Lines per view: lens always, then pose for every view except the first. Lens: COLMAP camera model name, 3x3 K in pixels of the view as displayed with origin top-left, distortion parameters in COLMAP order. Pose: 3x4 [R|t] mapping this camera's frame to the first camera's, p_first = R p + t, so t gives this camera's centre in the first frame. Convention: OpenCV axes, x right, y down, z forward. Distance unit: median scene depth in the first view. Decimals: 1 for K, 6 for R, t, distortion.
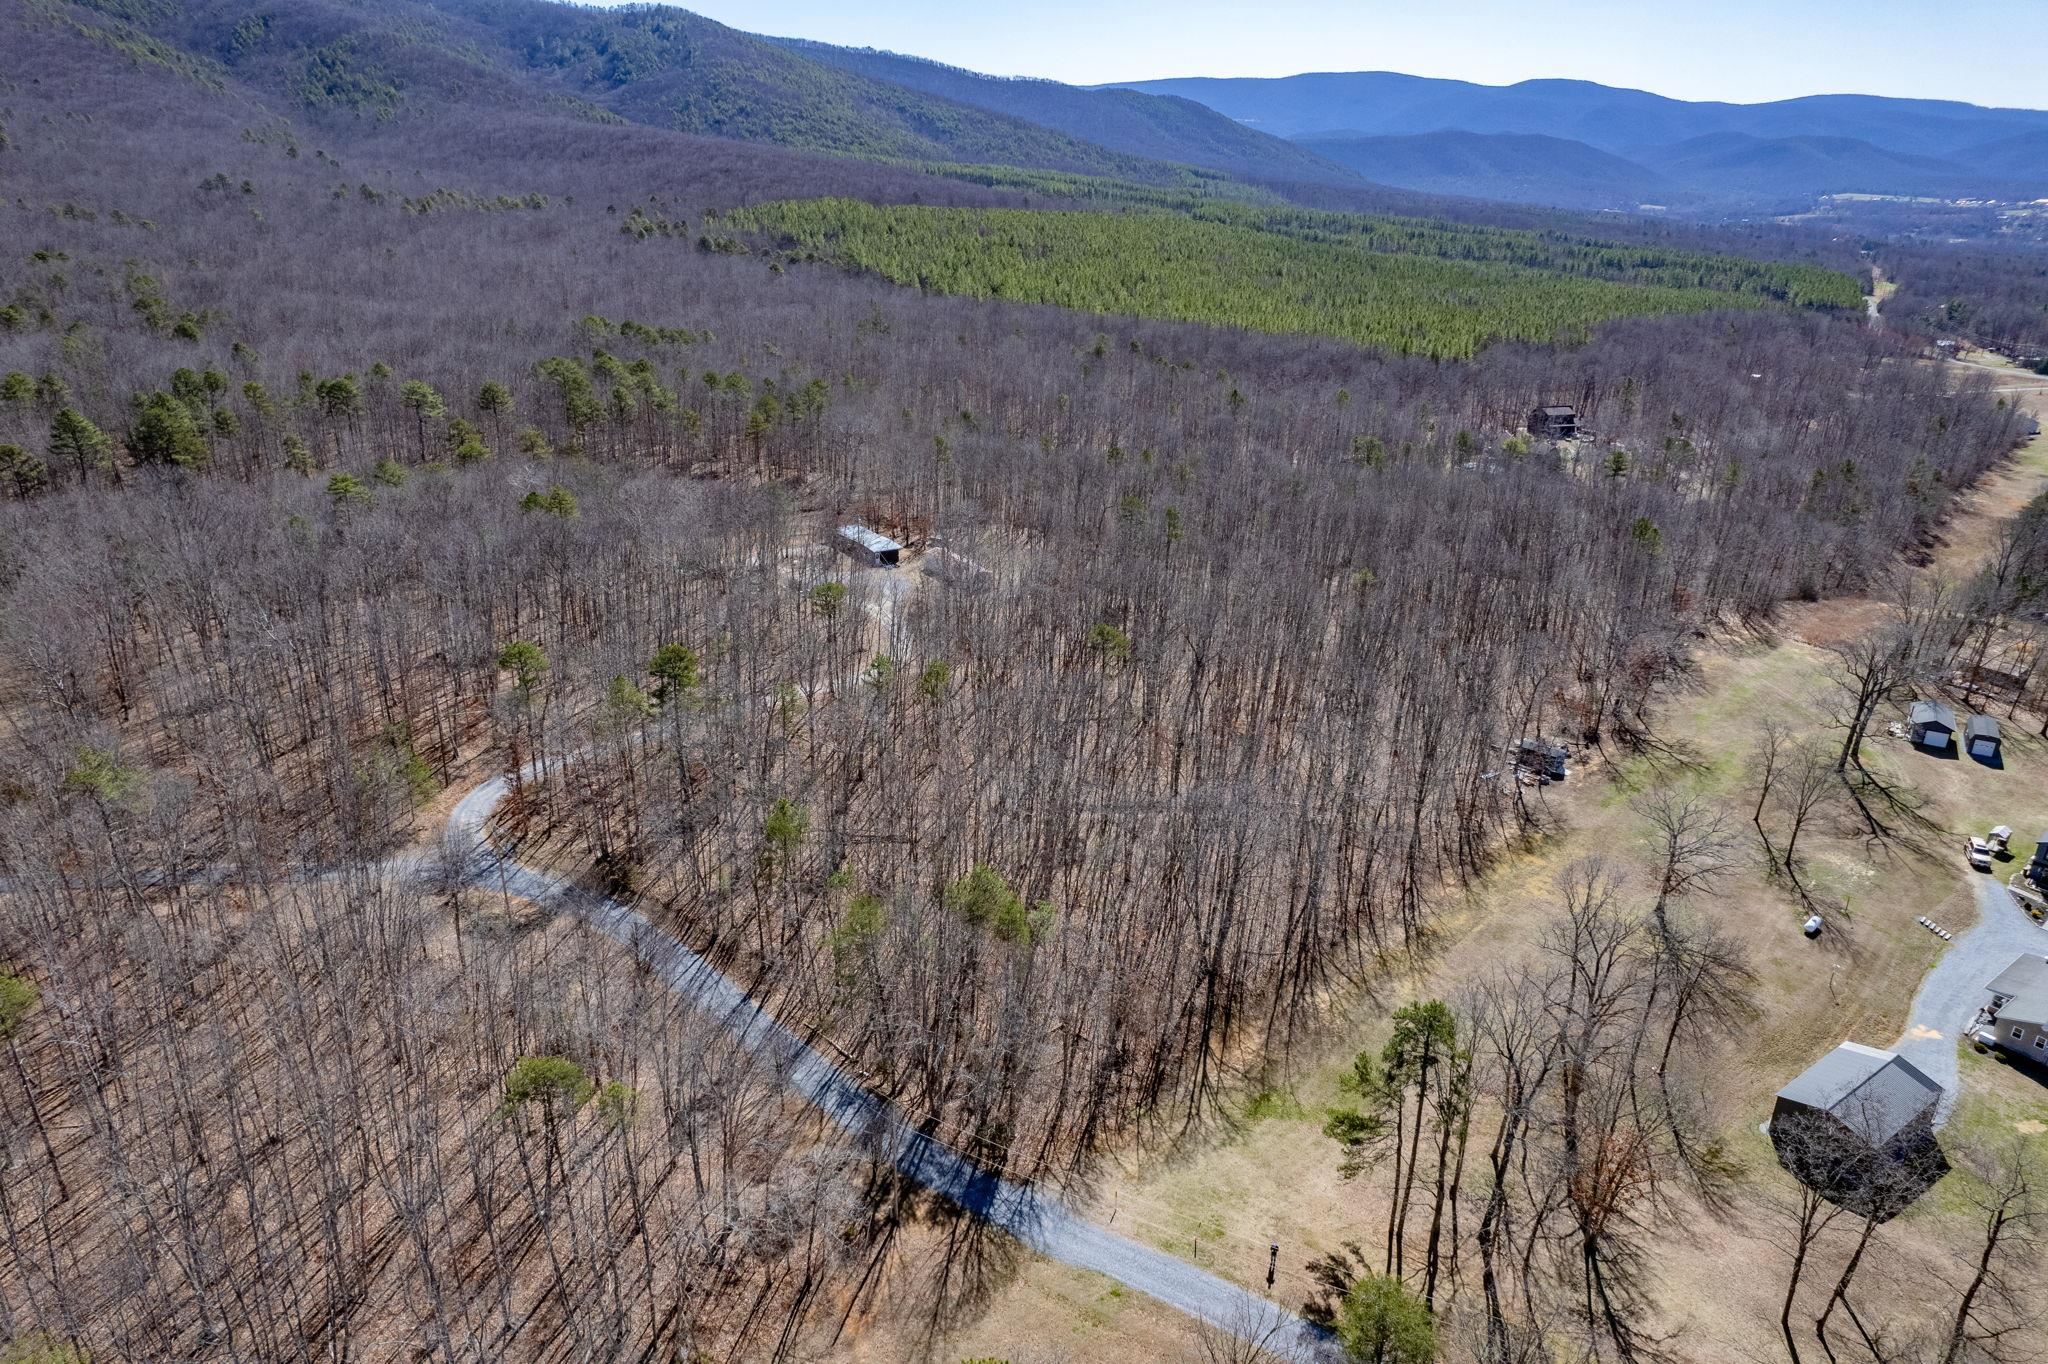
lens RADIAL K [[1312.3, 0, 1031.8], [0, 1312.3, 695.3], [0, 0, 1]] dist [-0.082843, 0.076663]
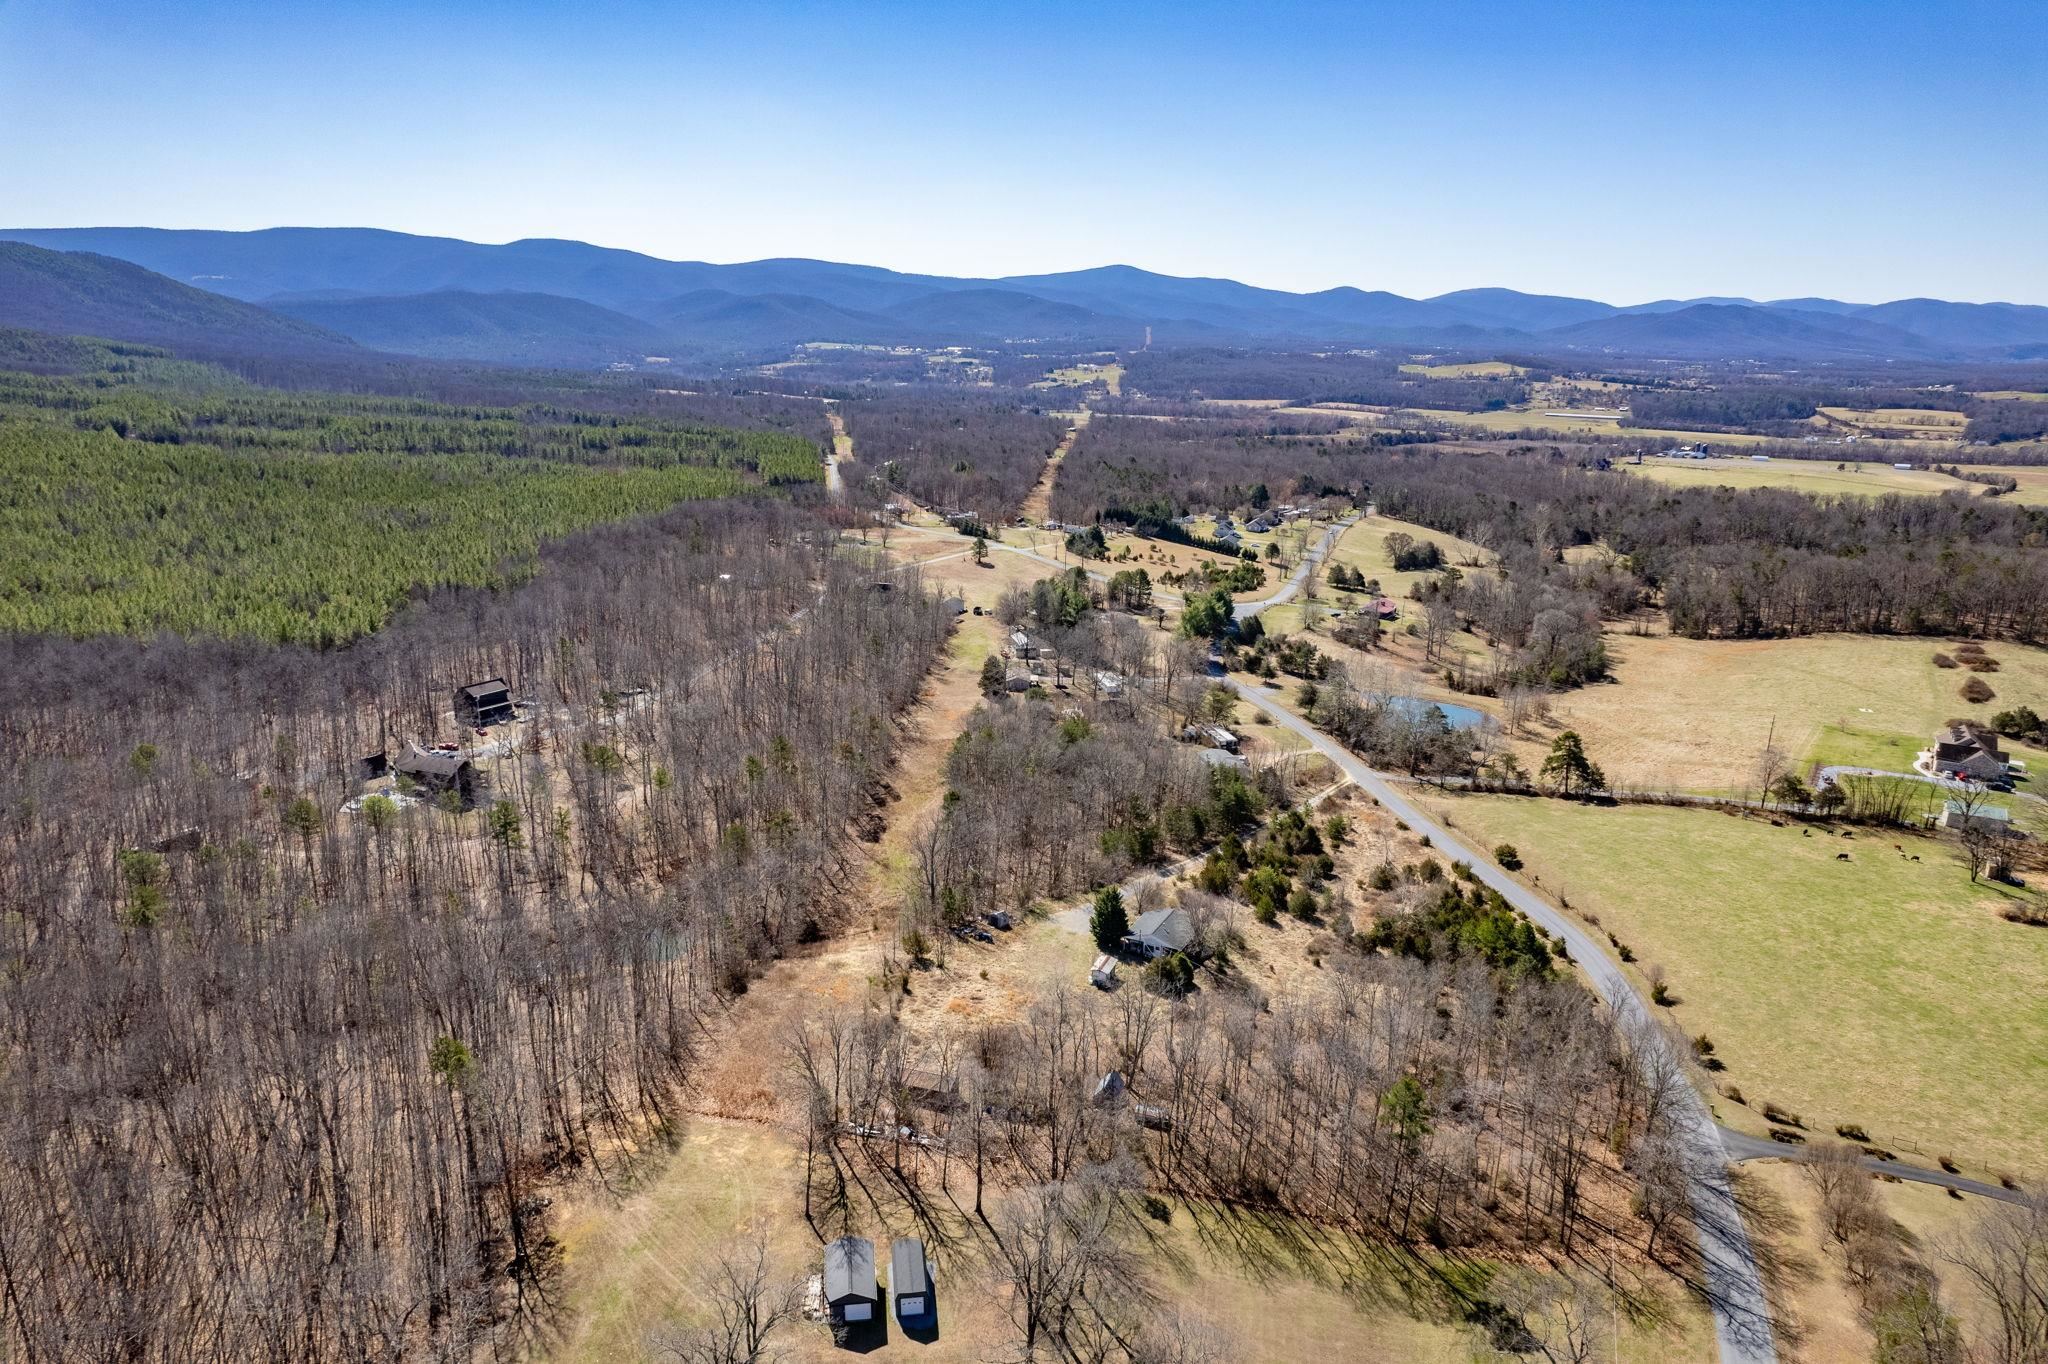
lens RADIAL K [[1312.3, 0, 1031.8], [0, 1312.3, 695.3], [0, 0, 1]] dist [-0.082843, 0.076663]
pose [[0.772072, -0.176012, 0.610675, 0.089941], [0.239440, 0.970640, -0.022960, -0.060672], [-0.588704, 0.163947, 0.791548, 0.069752]]
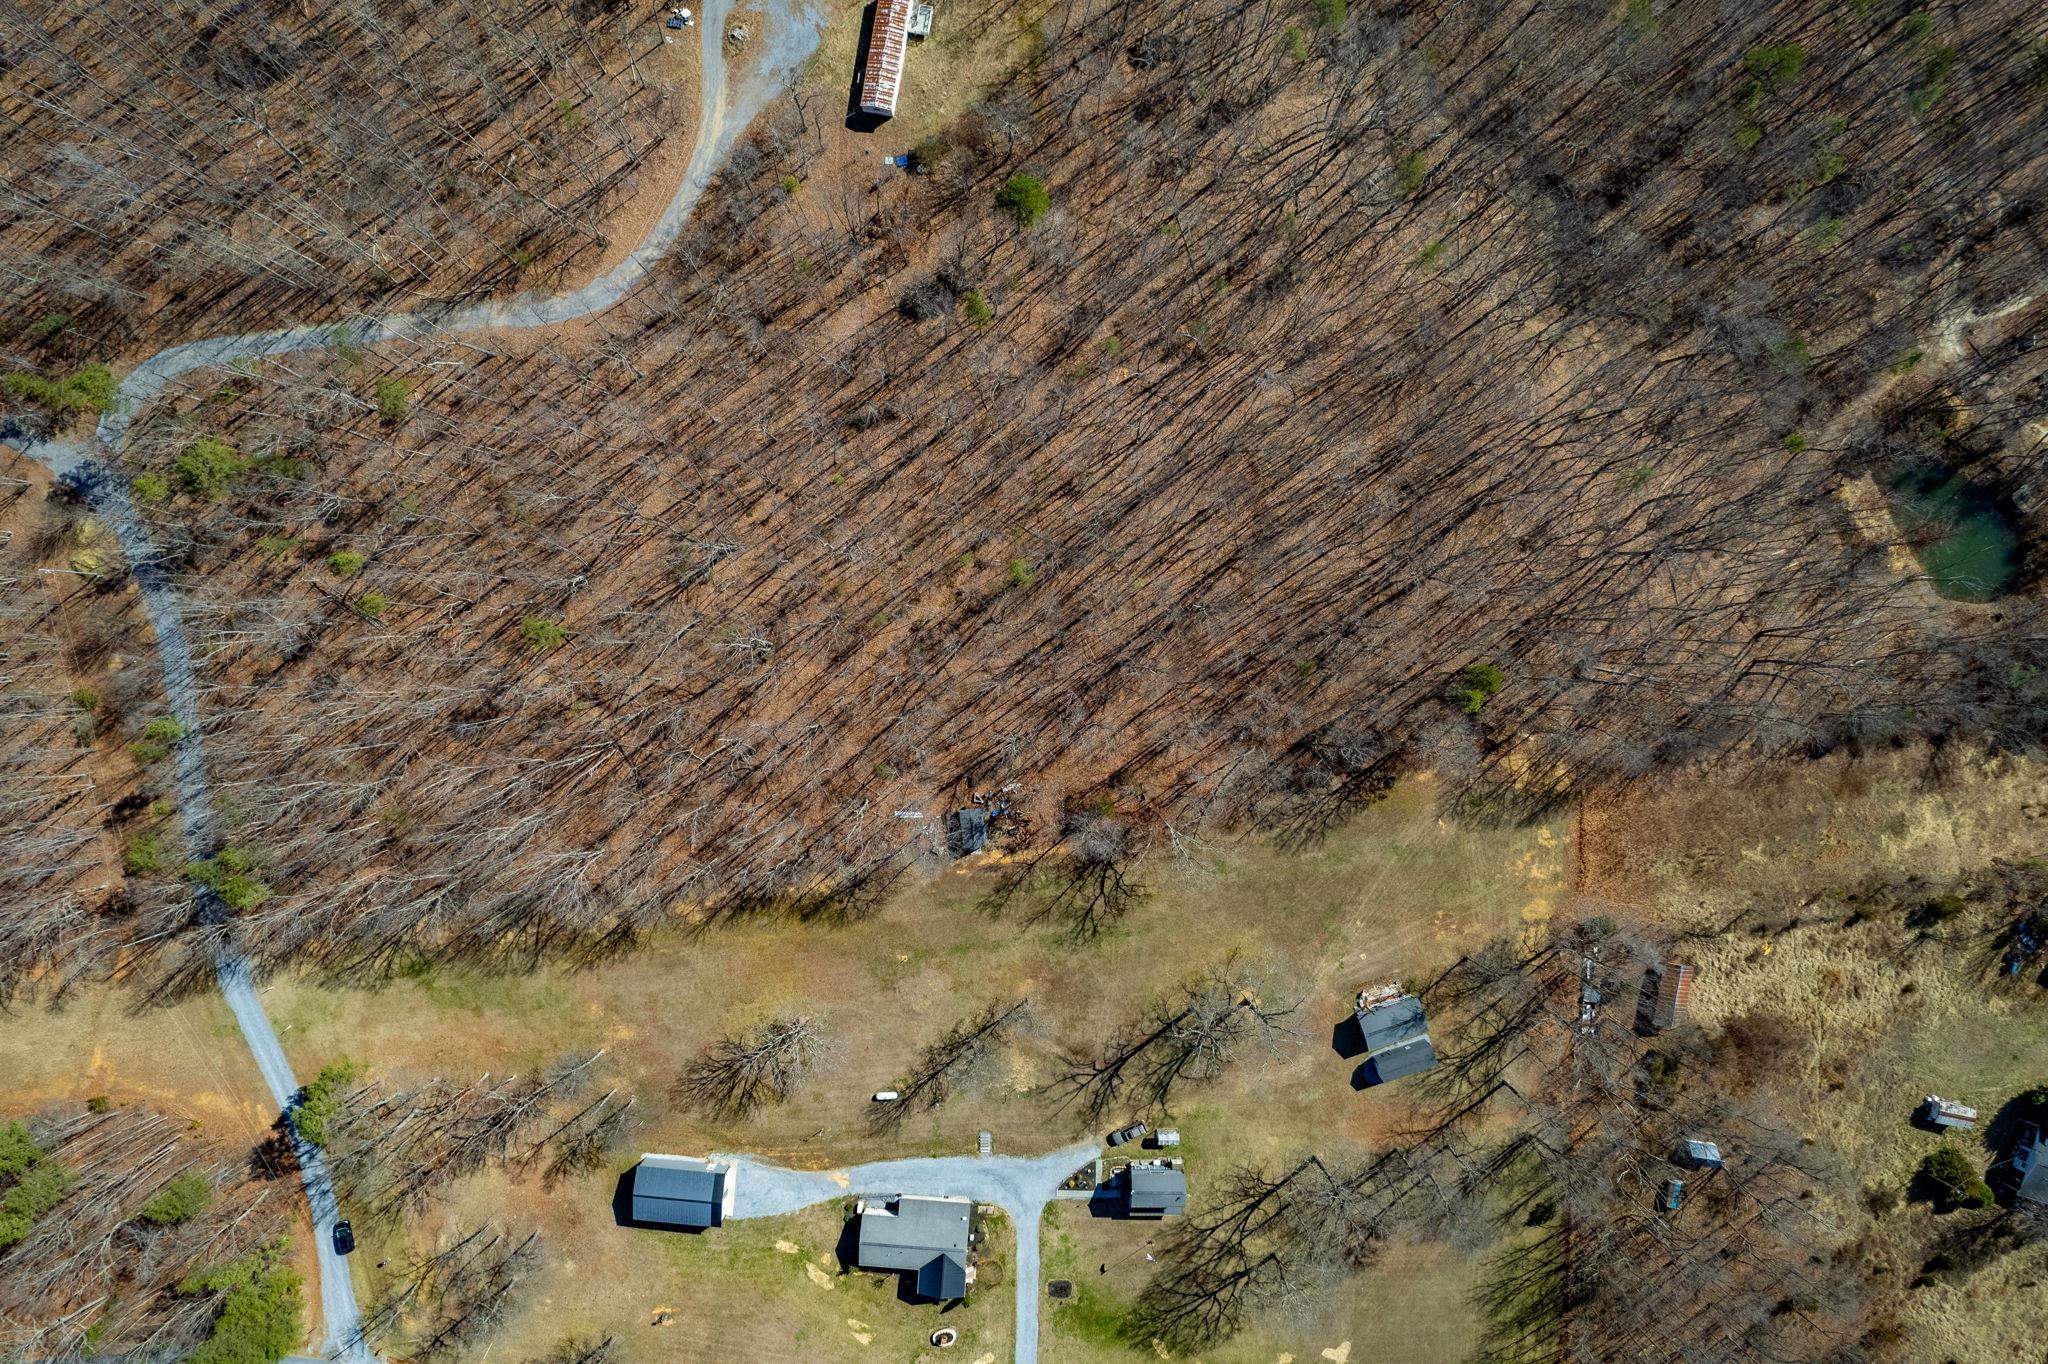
lens RADIAL K [[1312.3, 0, 1031.8], [0, 1312.3, 695.3], [0, 0, 1]] dist [-0.082843, 0.076663]
pose [[0.759125, 0.650911, 0.006577, 0.073927], [-0.249113, 0.281163, 0.926763, -0.211986], [0.601391, -0.705168, 0.375589, 0.147802]]
